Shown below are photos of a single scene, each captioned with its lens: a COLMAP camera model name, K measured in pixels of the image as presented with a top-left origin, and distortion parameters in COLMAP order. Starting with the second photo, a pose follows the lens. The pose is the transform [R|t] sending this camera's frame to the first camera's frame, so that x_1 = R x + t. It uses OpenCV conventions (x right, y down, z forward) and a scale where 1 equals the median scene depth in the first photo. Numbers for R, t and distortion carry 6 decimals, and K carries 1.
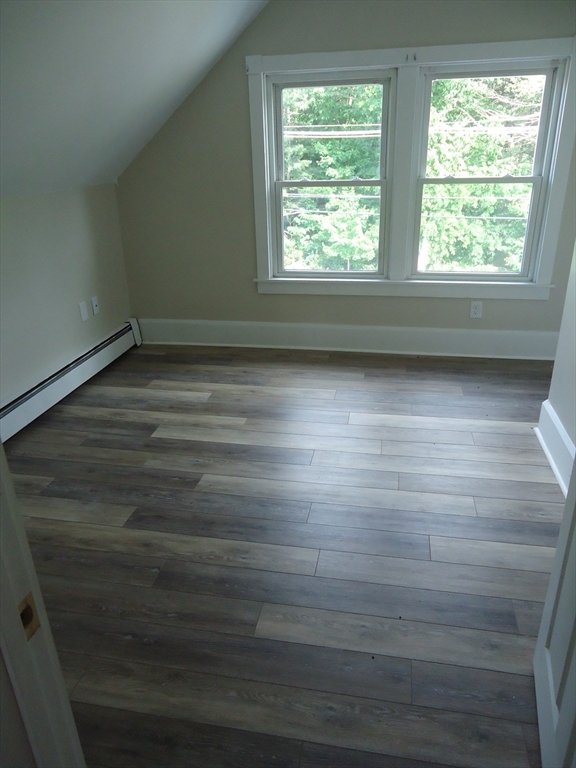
lens RADIAL K [[555.7, 0, 286.5], [0, 555.7, 383.5], [0, 0, 1]] dist [-0.006325, 0.000140]
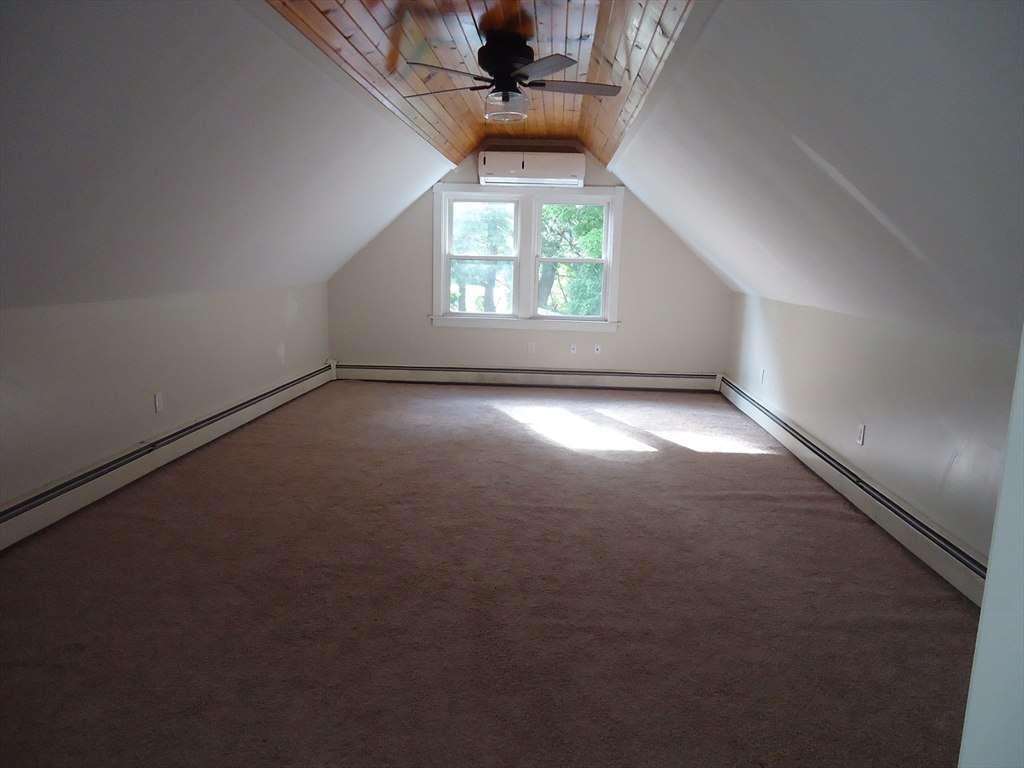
lens RADIAL K [[740.9, 0, 514.2], [0, 740.9, 385.2], [0, 0, 1]] dist [-0.006325, 0.000140]
pose [[0.996510, 0.036249, 0.075196, 0.025904], [-0.015733, 0.966210, -0.257275, 0.573608], [-0.081981, 0.255194, 0.963408, -1.030525]]
